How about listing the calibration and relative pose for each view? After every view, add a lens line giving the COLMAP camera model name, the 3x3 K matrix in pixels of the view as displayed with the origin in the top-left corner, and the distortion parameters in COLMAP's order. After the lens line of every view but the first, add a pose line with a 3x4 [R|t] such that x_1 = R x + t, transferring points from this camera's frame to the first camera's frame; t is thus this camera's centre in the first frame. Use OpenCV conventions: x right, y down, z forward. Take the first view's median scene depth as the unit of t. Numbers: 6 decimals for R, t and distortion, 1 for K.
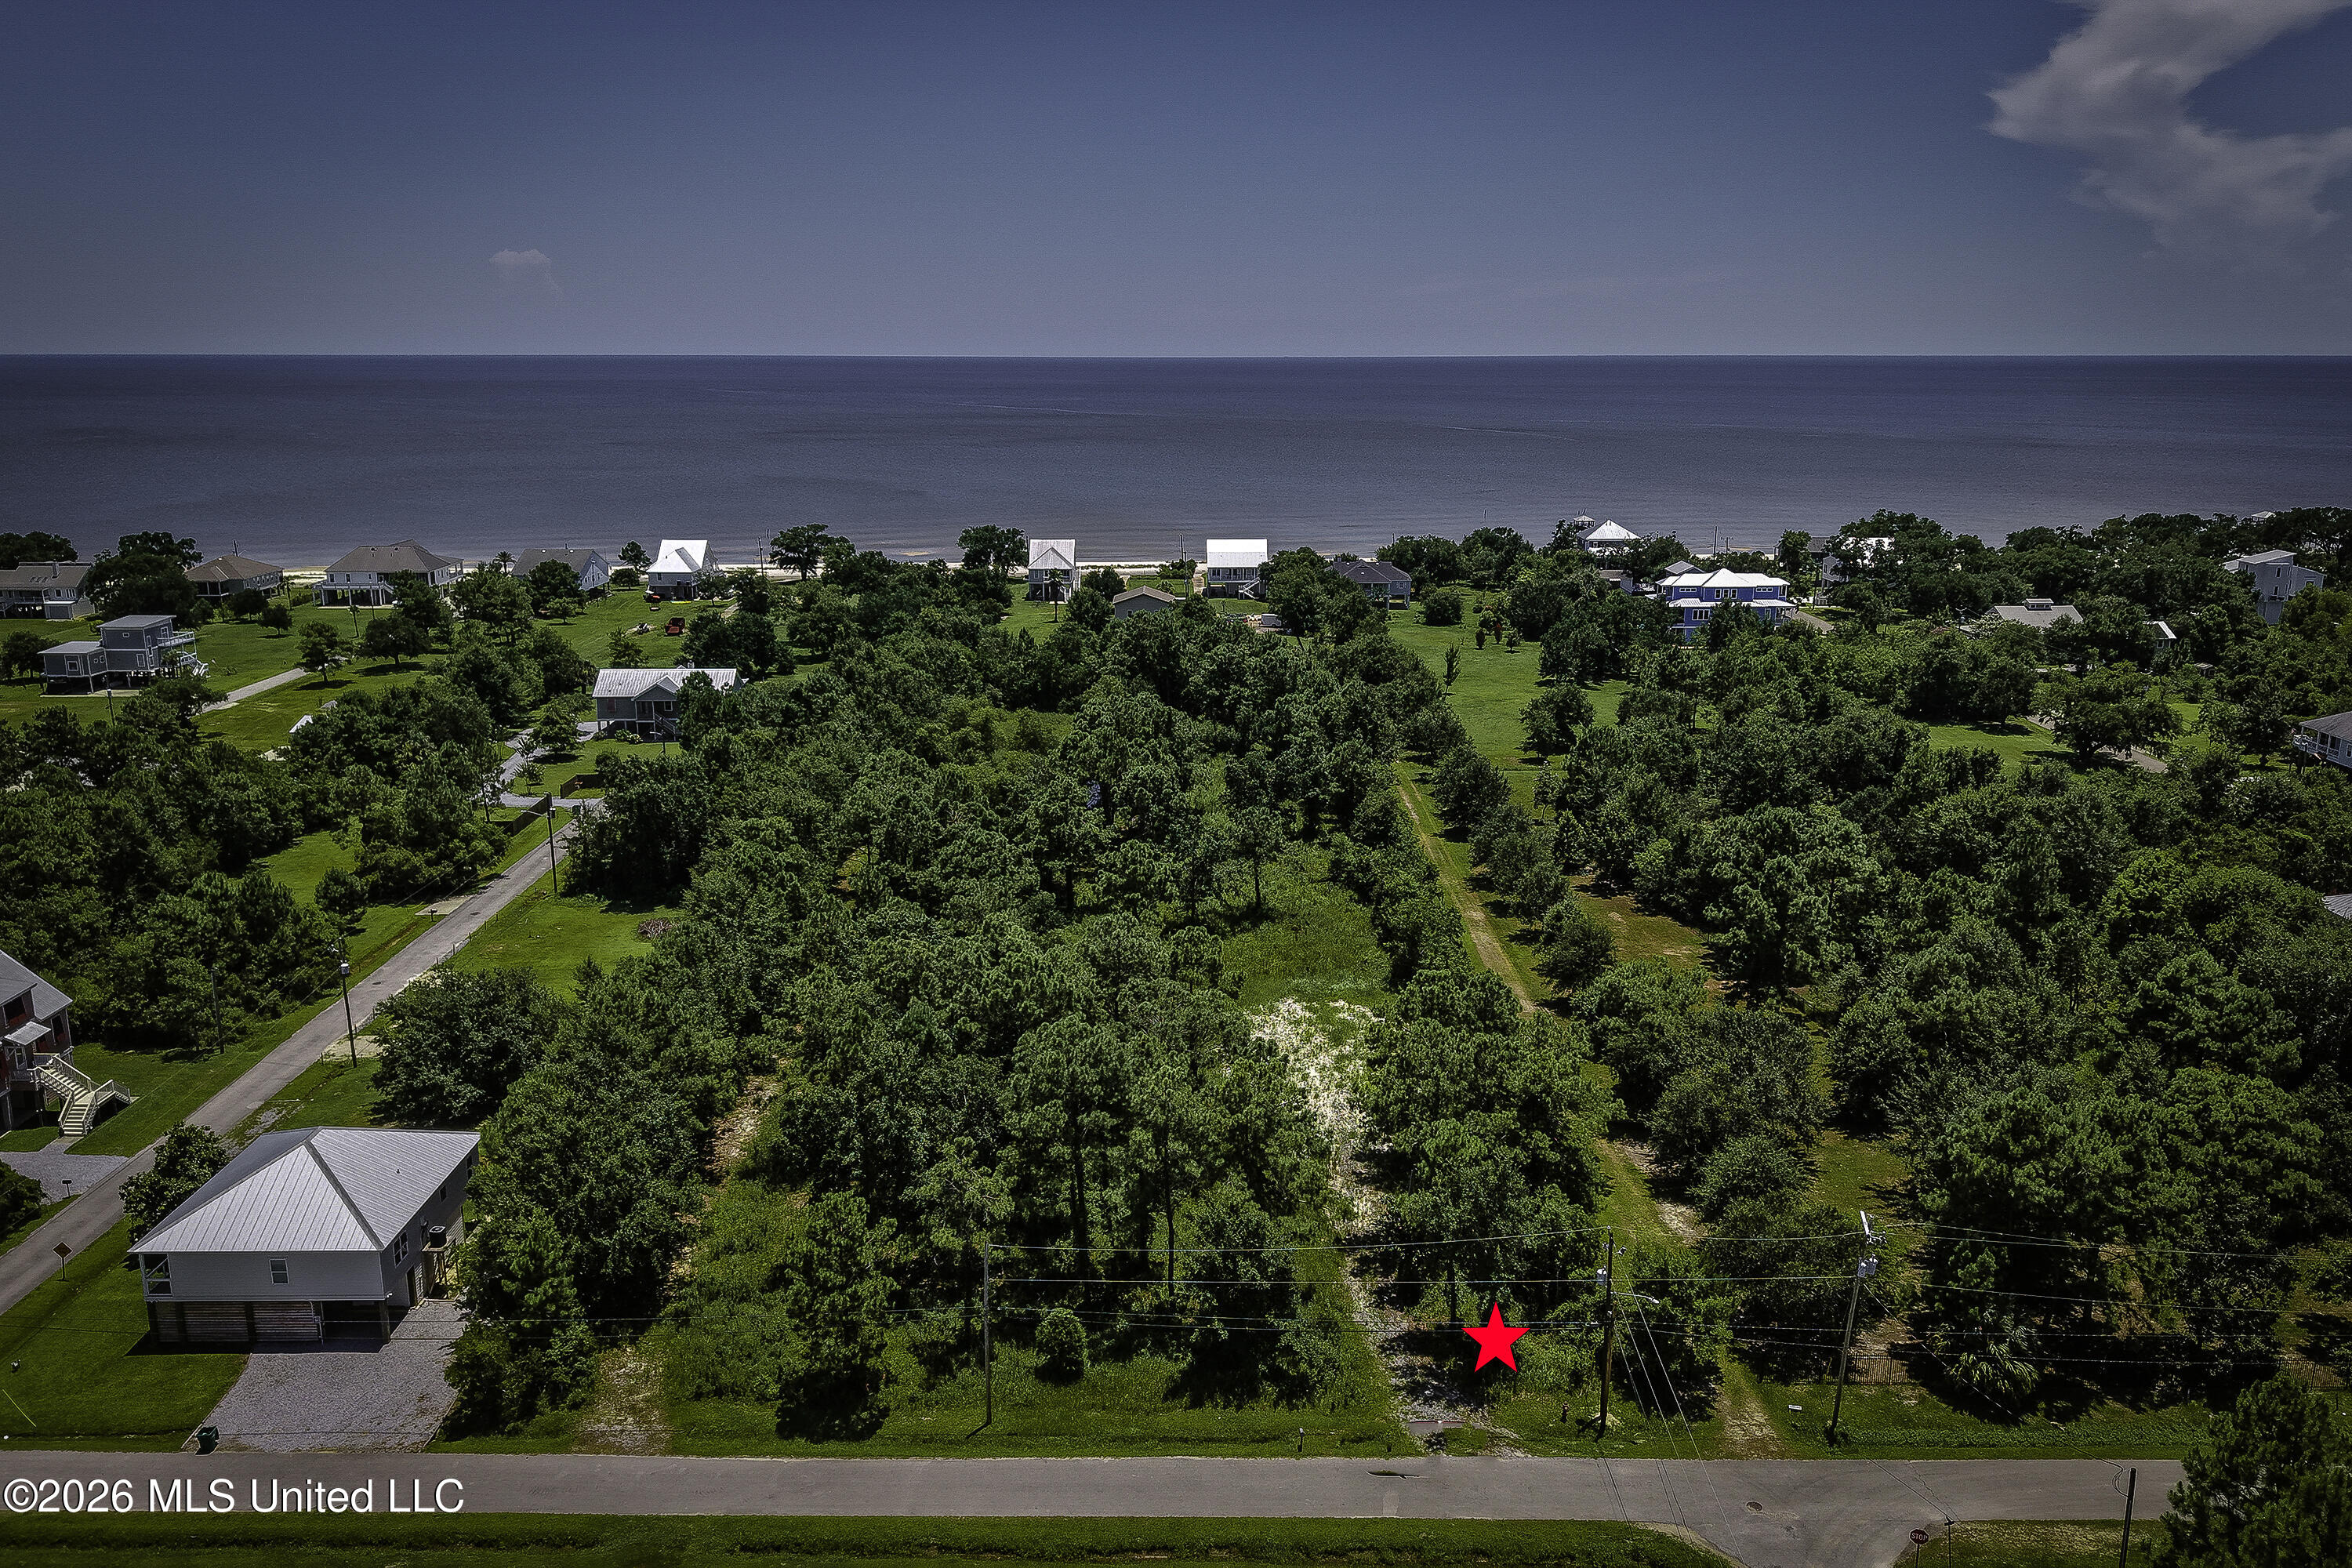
lens RADIAL K [[1864.0, 0, 1176.5], [0, 1864.0, 801.0], [0, 0, 1]] dist [0.044432, -0.065433]
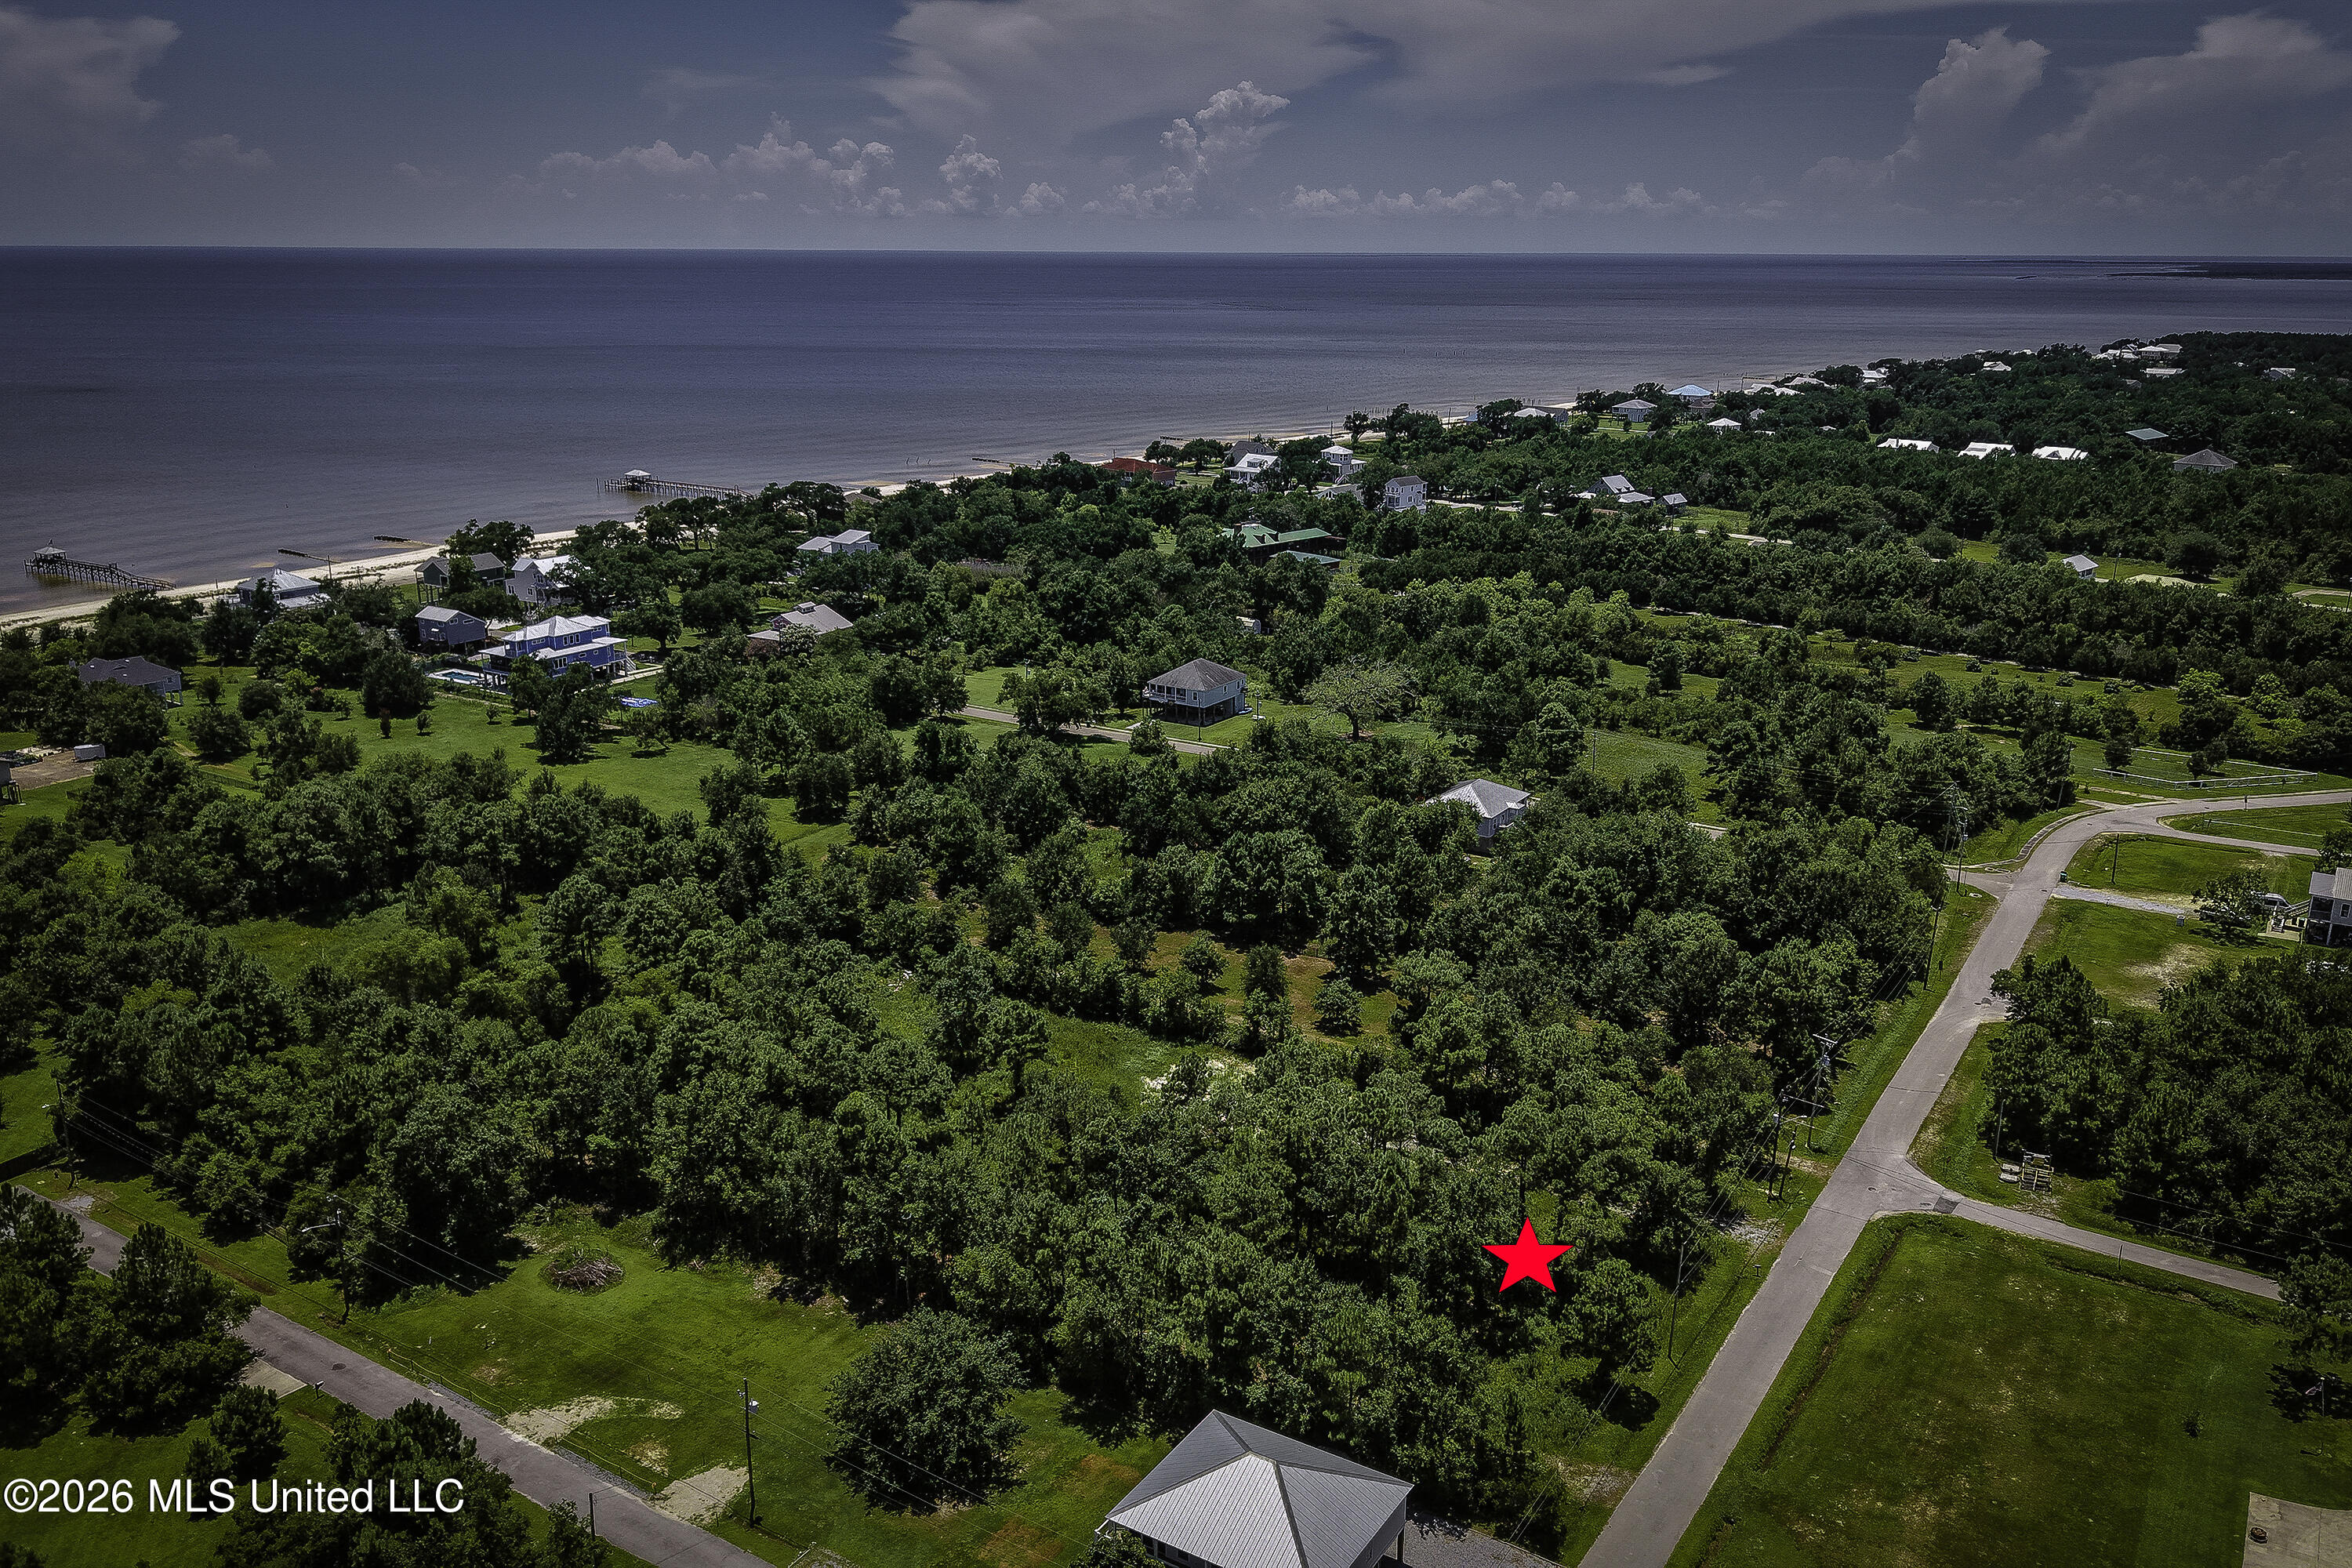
lens RADIAL K [[1884.0, 0, 1181.3], [0, 1884.0, 784.9], [0, 0, 1]] dist [0.002196, -0.002859]
pose [[0.529833, -0.233560, 0.815308, -1.084259], [0.194529, 0.969170, 0.151221, -0.325628], [-0.825491, 0.078479, 0.558933, 0.310286]]
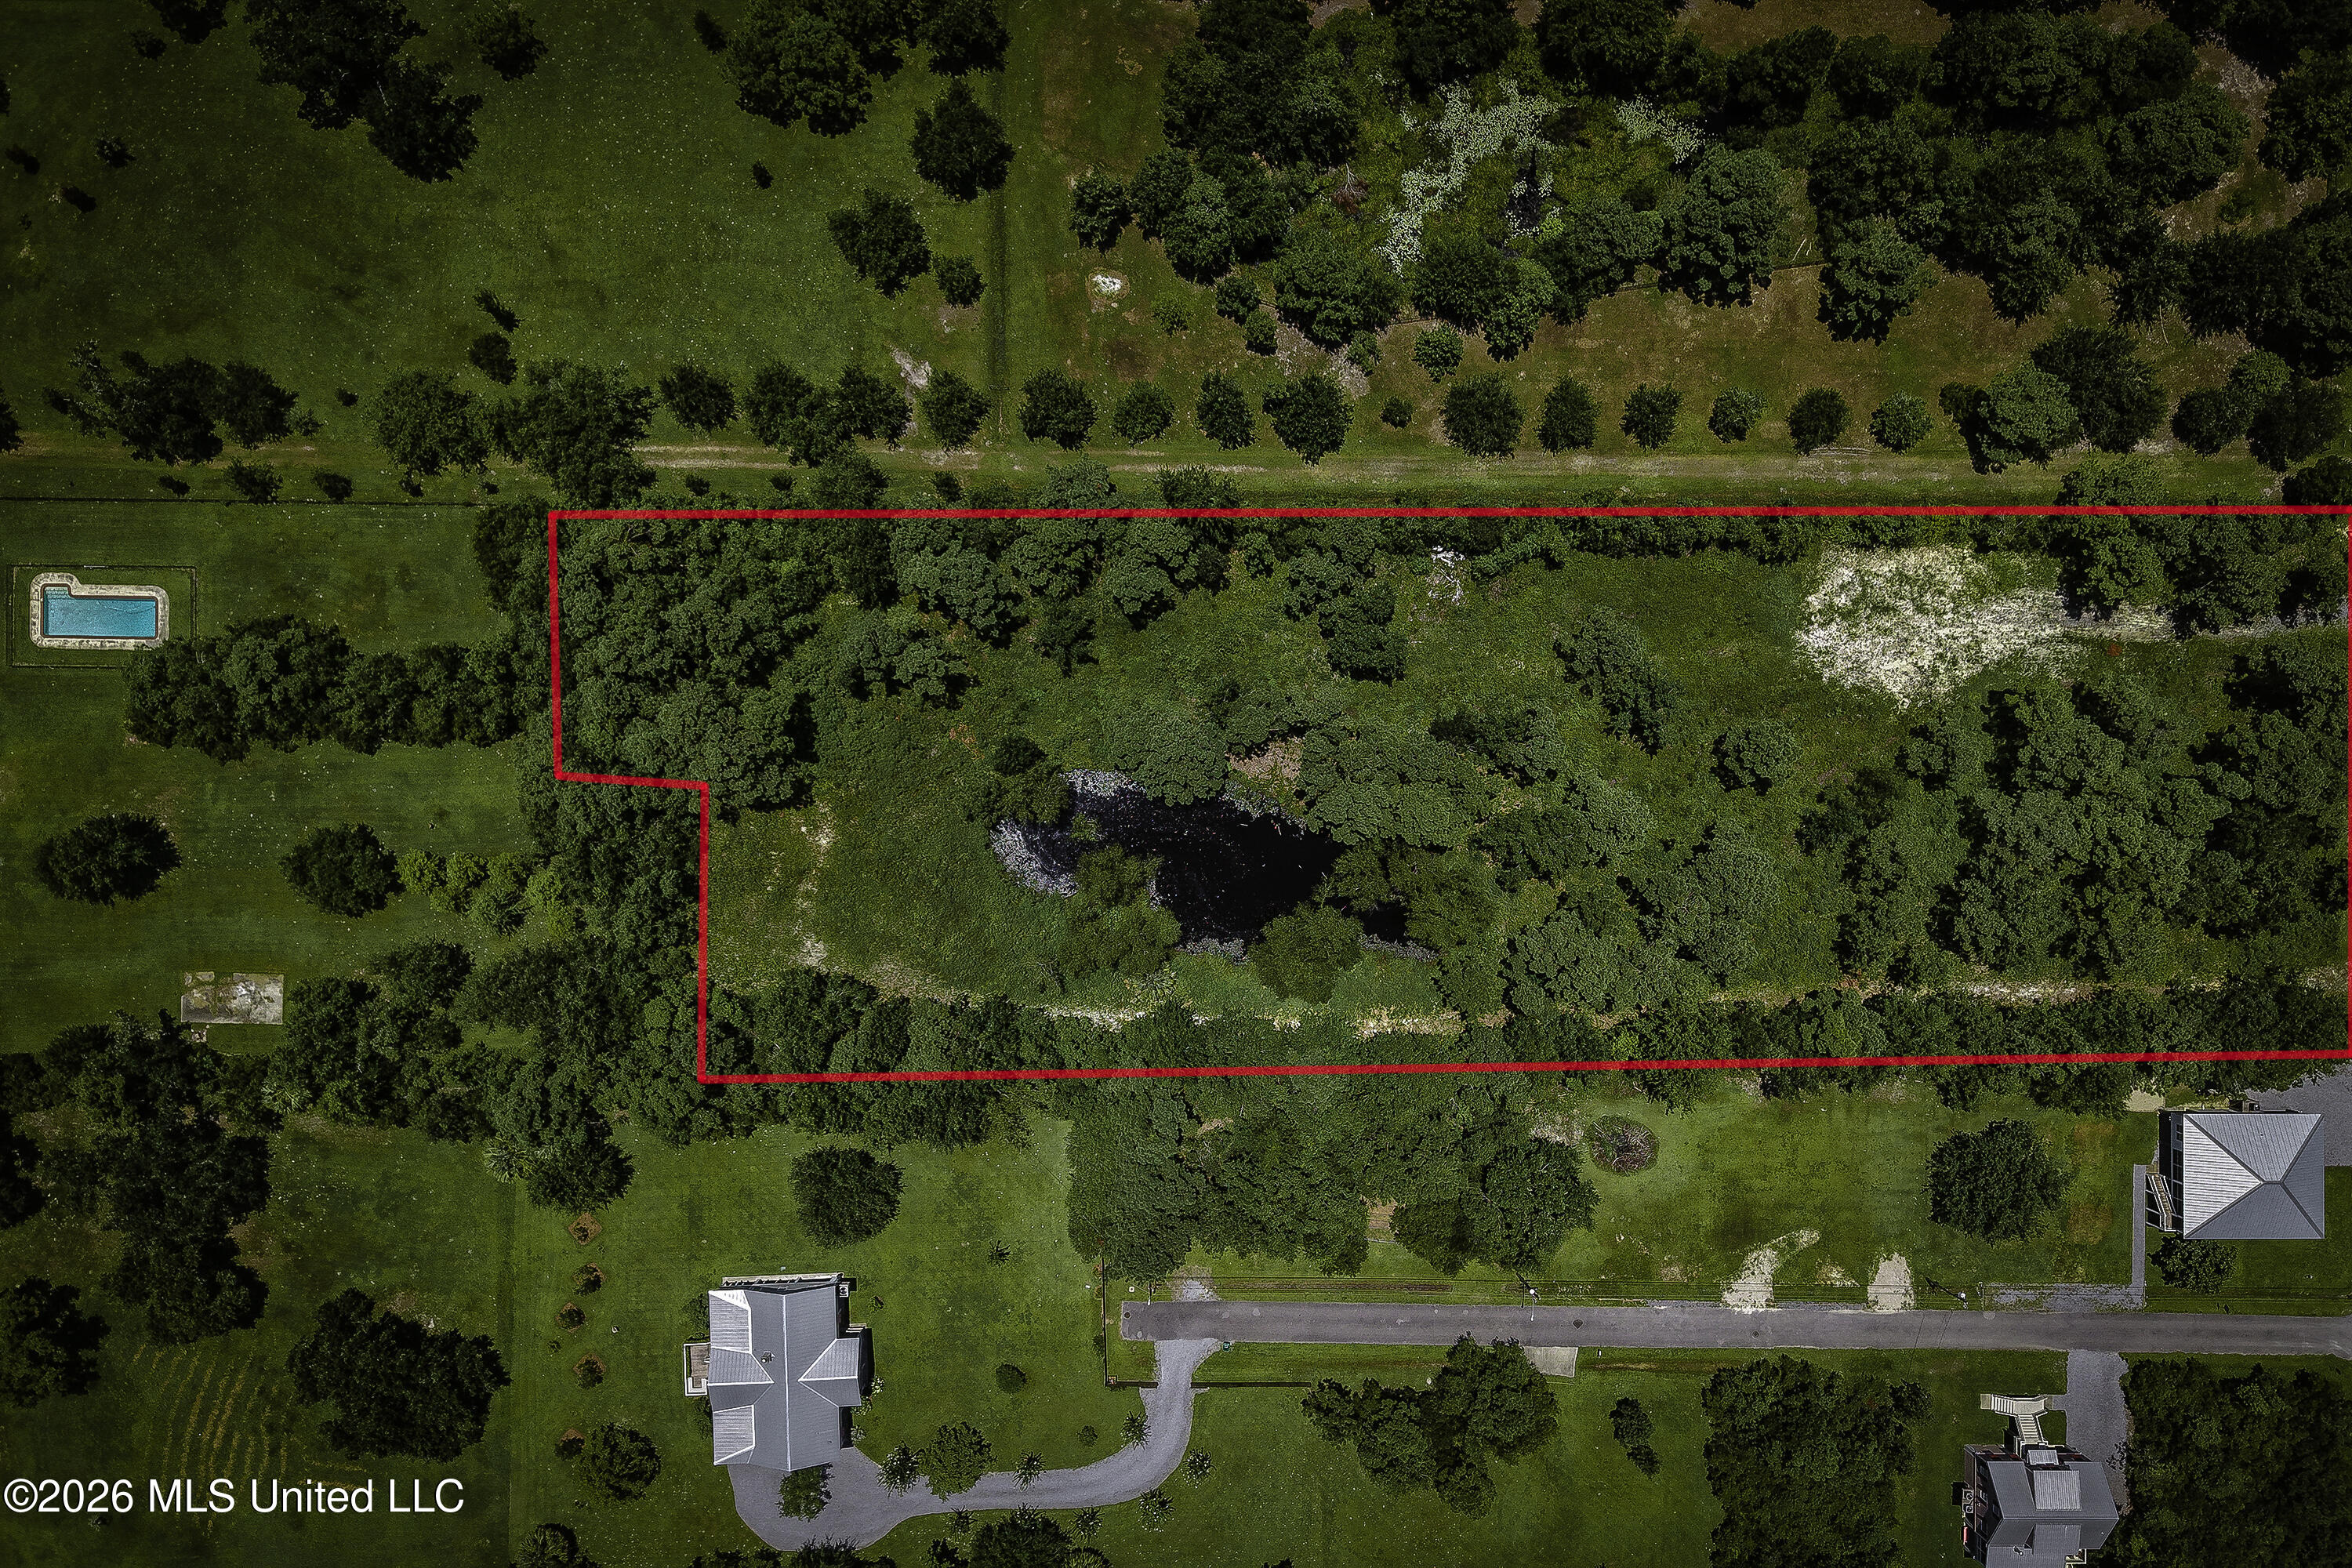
lens RADIAL K [[1802.3, 0, 1176.0], [0, 1802.3, 784.0], [0, 0, 1]] dist [0.008613, -0.007219]
pose [[0.007911, -0.999949, 0.006286, -0.067417], [0.214662, 0.007838, 0.976657, -1.501548], [-0.976656, -0.006377, 0.214713, 1.387396]]
